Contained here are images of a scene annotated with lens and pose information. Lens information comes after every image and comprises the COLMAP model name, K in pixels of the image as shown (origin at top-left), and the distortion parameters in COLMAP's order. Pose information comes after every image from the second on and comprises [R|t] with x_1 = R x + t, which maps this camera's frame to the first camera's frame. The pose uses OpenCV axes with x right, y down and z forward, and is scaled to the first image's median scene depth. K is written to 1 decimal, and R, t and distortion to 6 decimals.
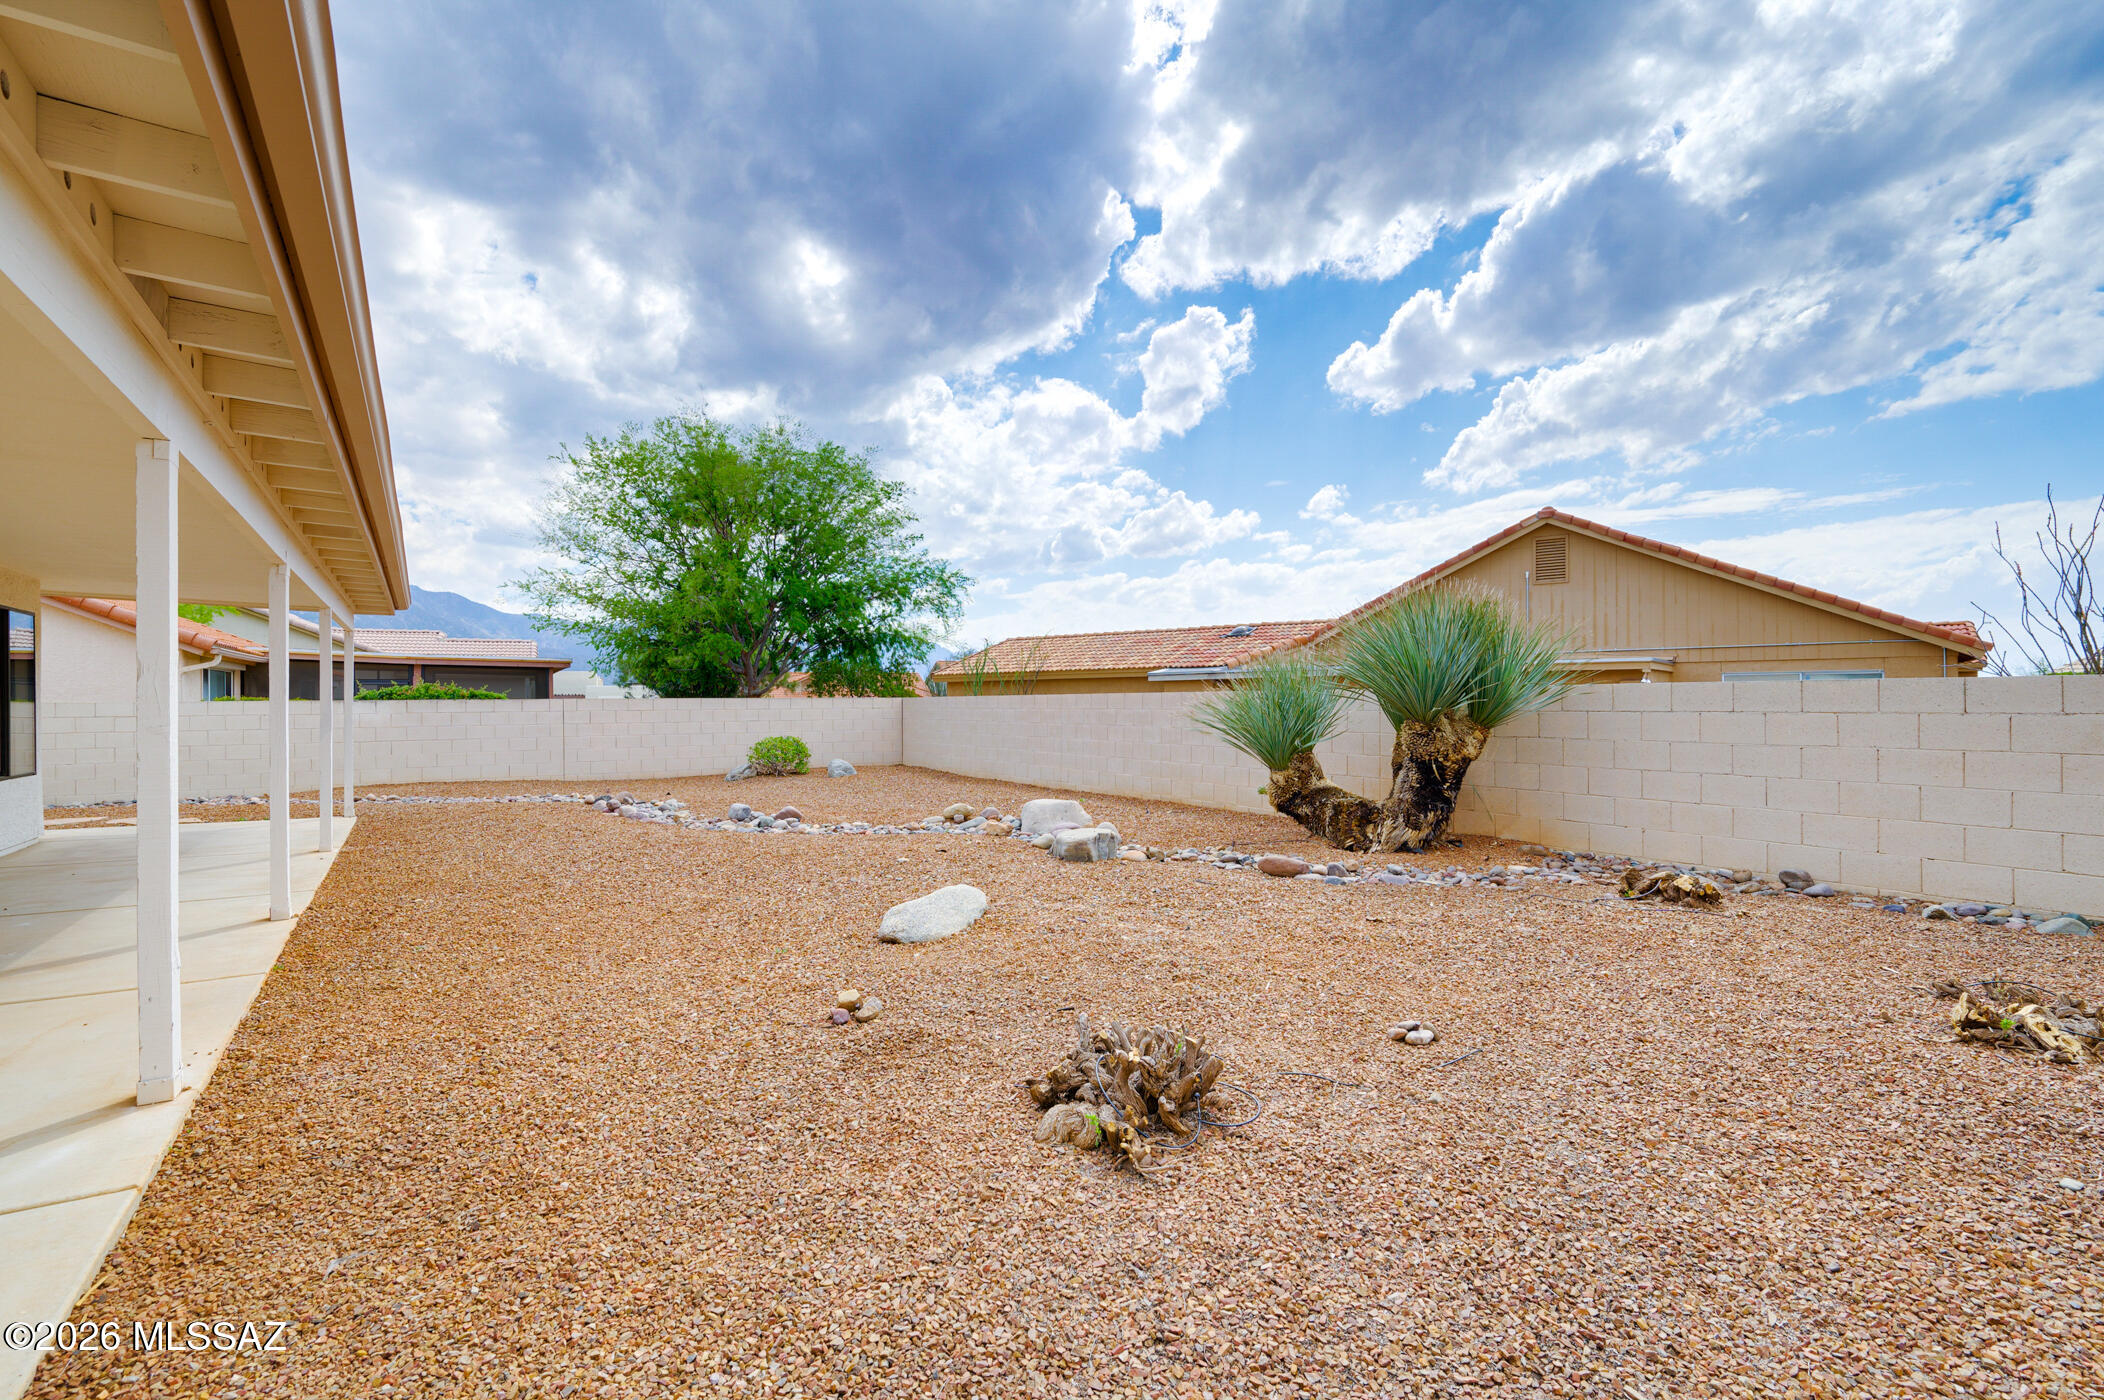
lens RADIAL K [[910.2, 0, 1054.8], [0, 910.2, 705.2], [0, 0, 1]] dist [0.003498, -0.000169]
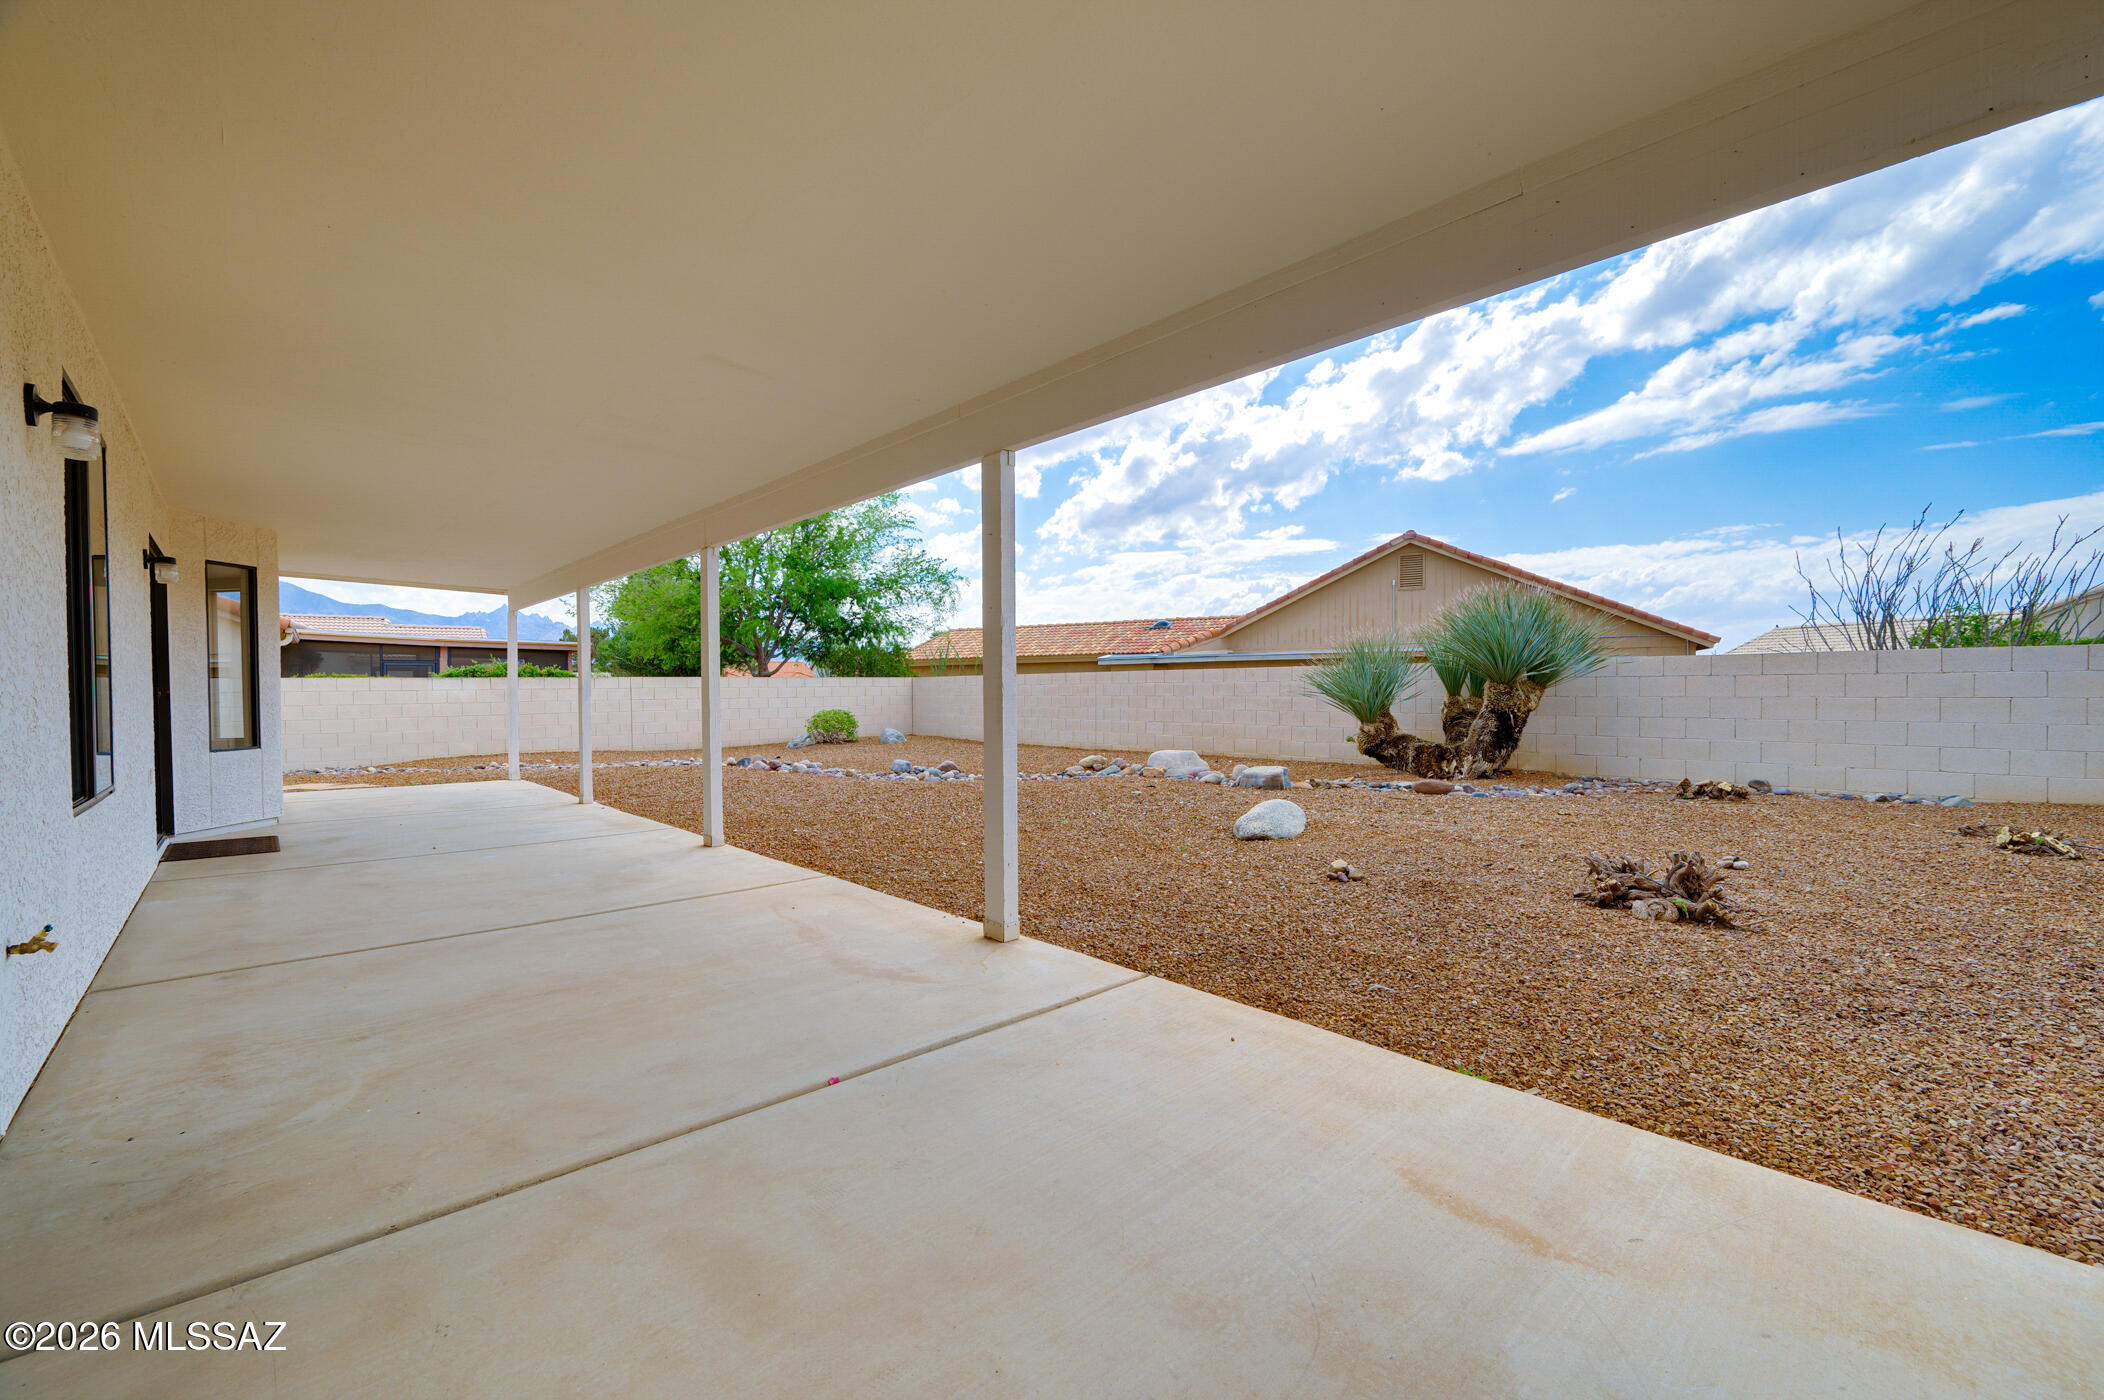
lens RADIAL K [[792.0, 0, 1048.4], [0, 792.0, 695.8], [0, 0, 1]] dist [0.002739, 0.000037]
pose [[0.985367, -0.004388, 0.170388, -0.406440], [0.003307, 0.999973, 0.006628, 0.021853], [-0.170413, -0.005968, 0.985355, -0.063335]]
